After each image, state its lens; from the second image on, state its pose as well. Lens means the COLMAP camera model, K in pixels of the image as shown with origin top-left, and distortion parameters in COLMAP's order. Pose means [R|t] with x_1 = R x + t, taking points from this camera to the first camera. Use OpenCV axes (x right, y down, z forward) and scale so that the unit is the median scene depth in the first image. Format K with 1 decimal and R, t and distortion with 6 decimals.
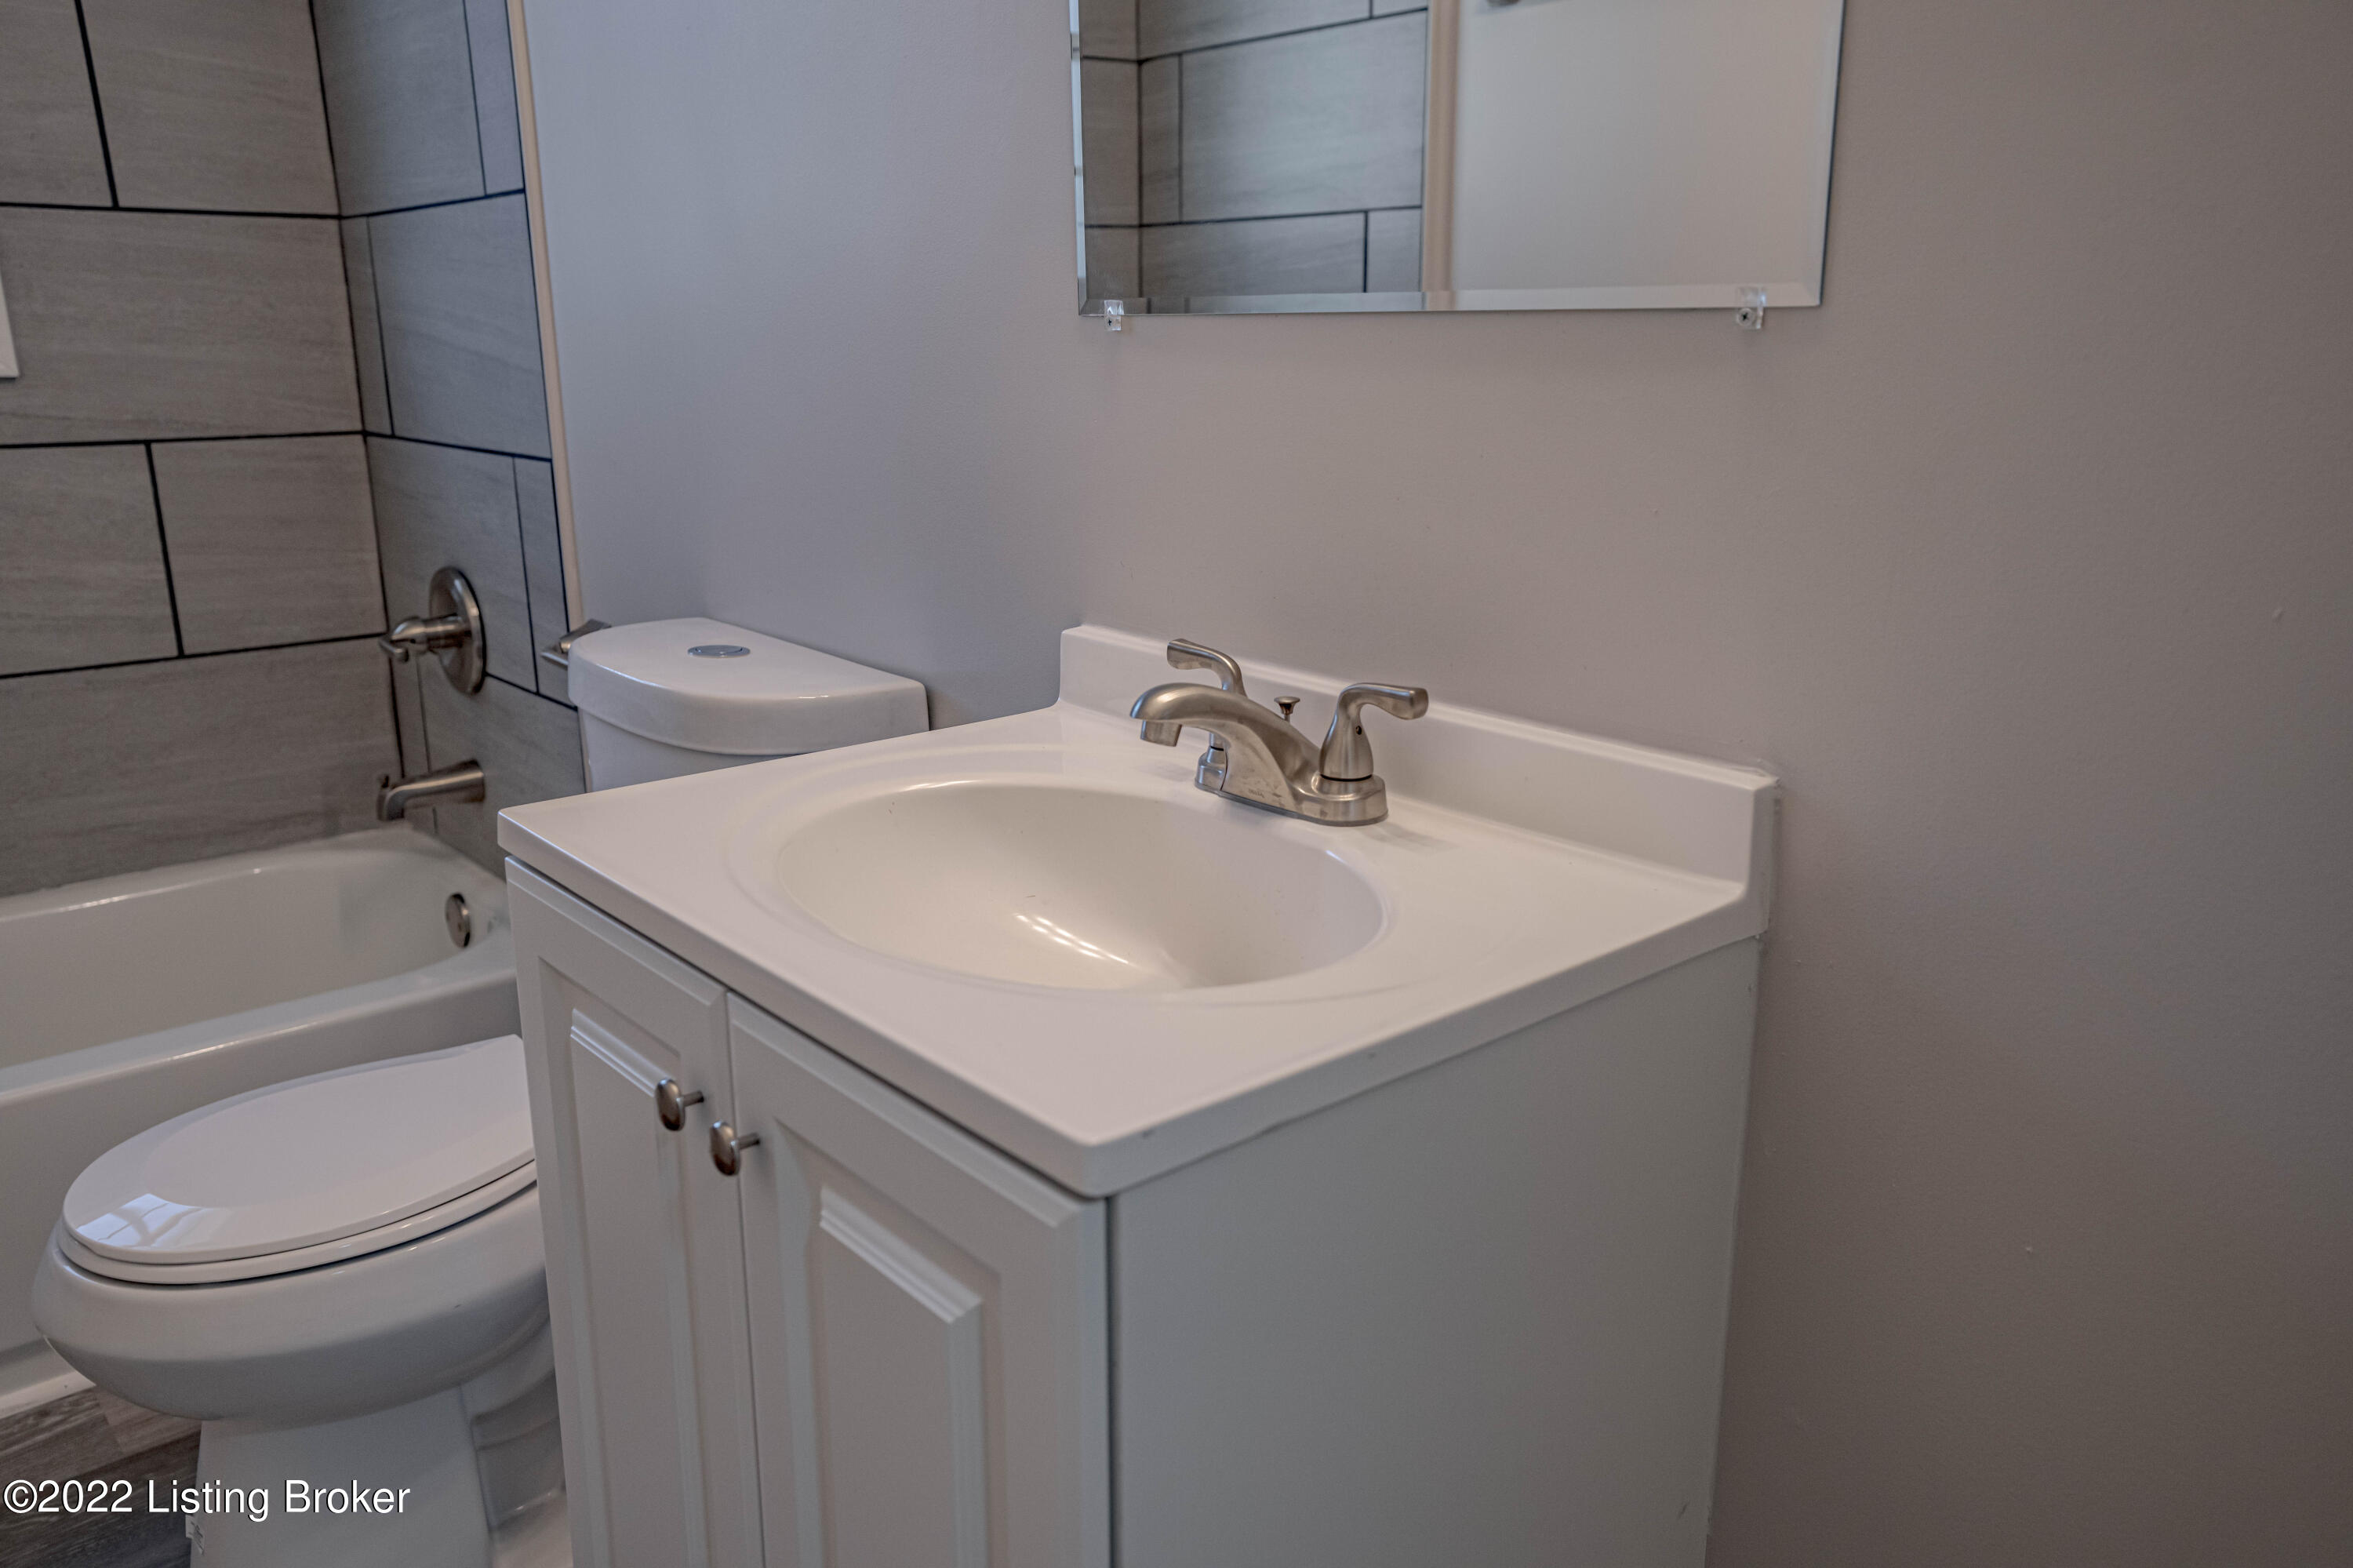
lens RADIAL K [[1771.2, 0, 1180.5], [0, 1771.2, 777.6], [0, 0, 1]] dist [0.033472, 0.013766]
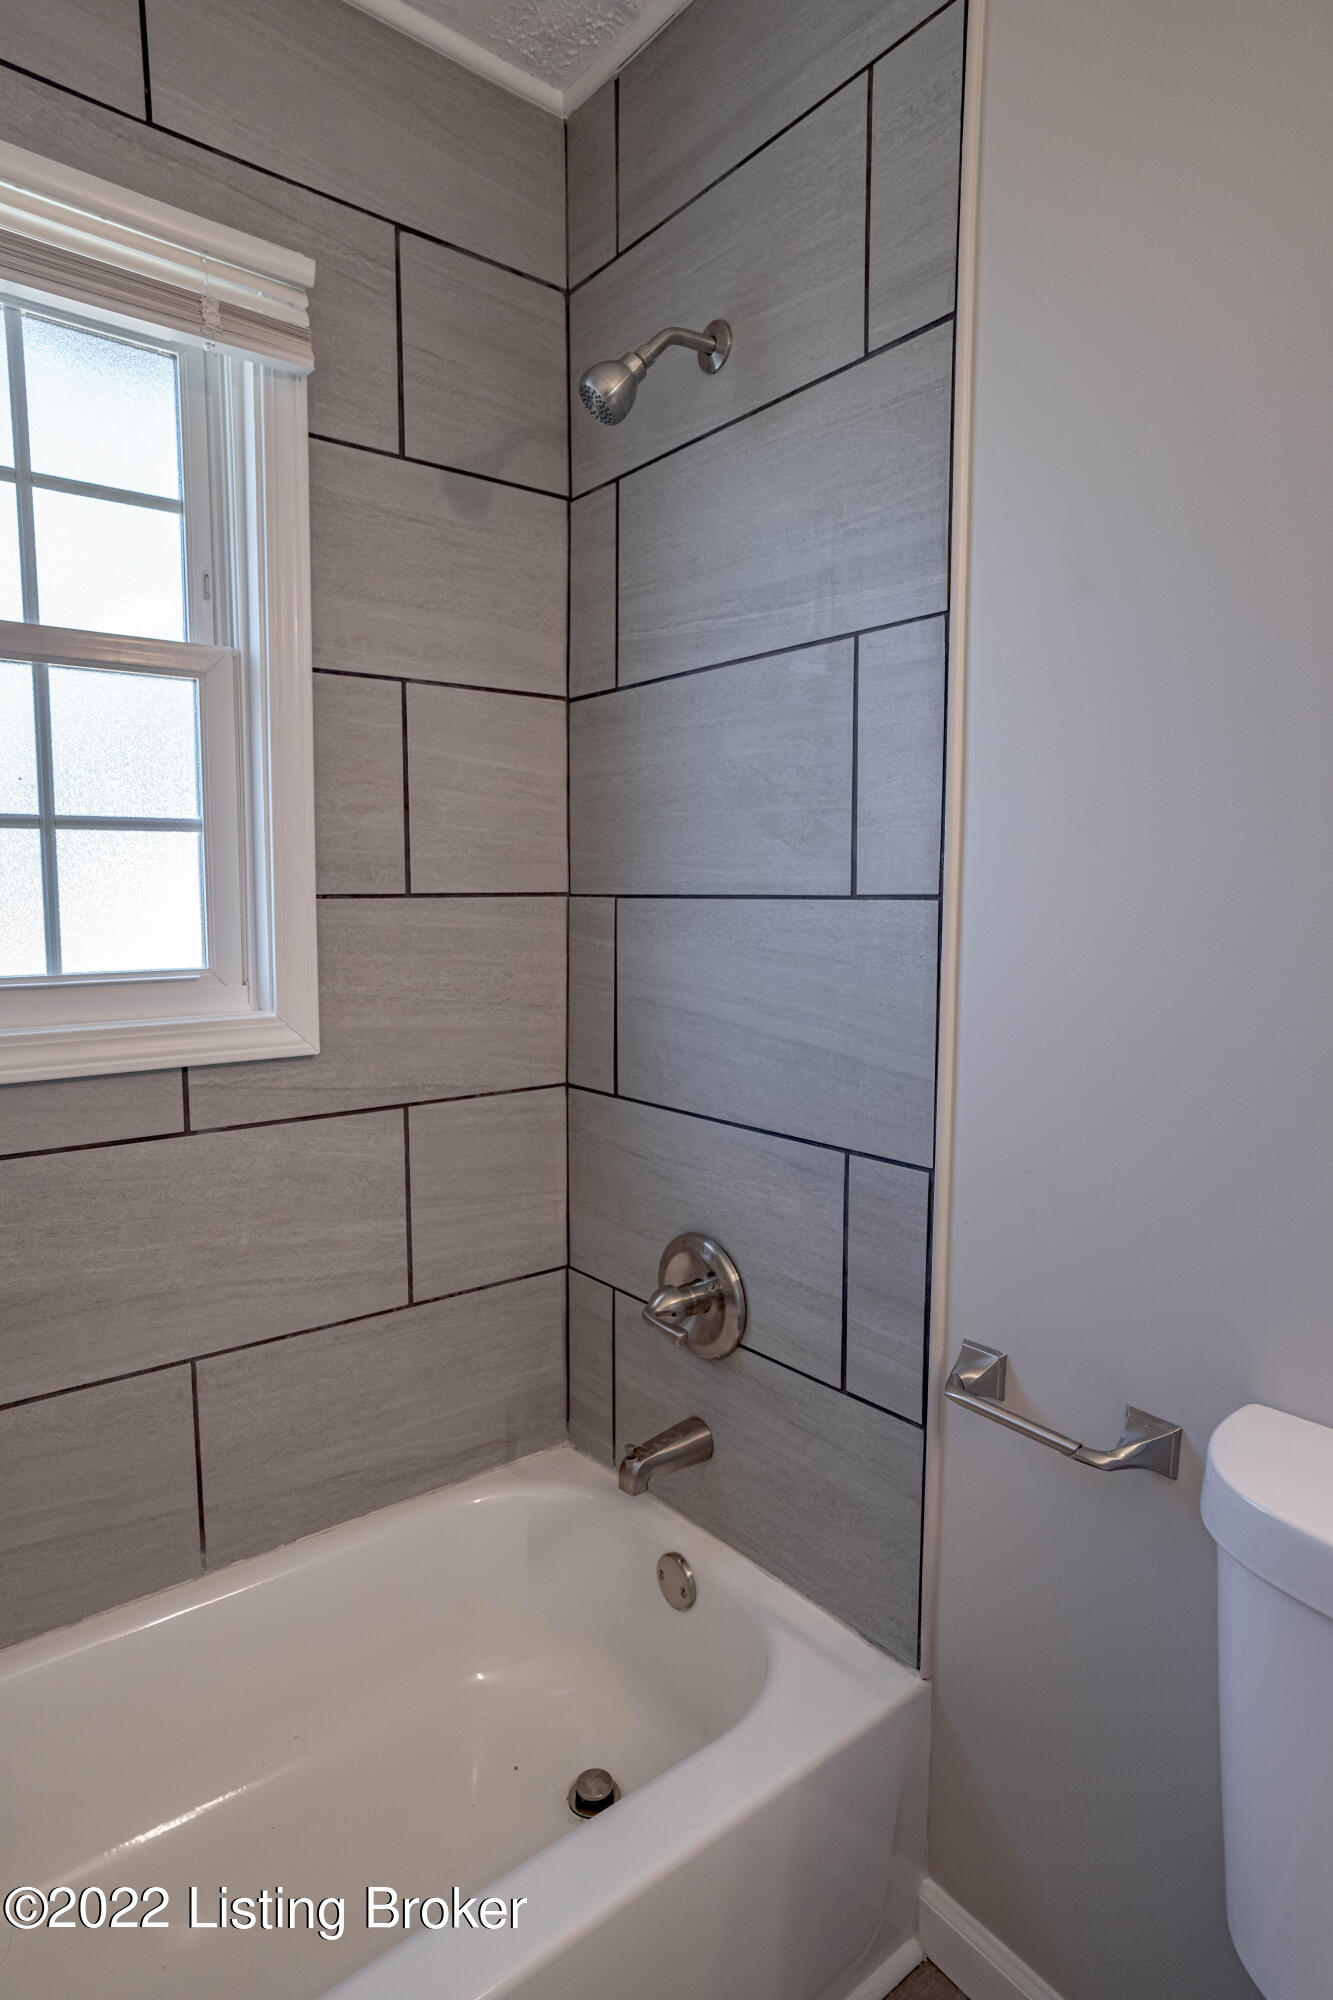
lens RADIAL K [[1128.3, 0, 663.9], [0, 1128.3, 1004.6], [0, 0, 1]] dist [-0.034405, 0.000478]
pose [[0.999835, 0.009528, -0.015456, -0.412907], [-0.011765, 0.988340, -0.151806, -0.146572], [0.013830, 0.151963, 0.988289, 0.338804]]
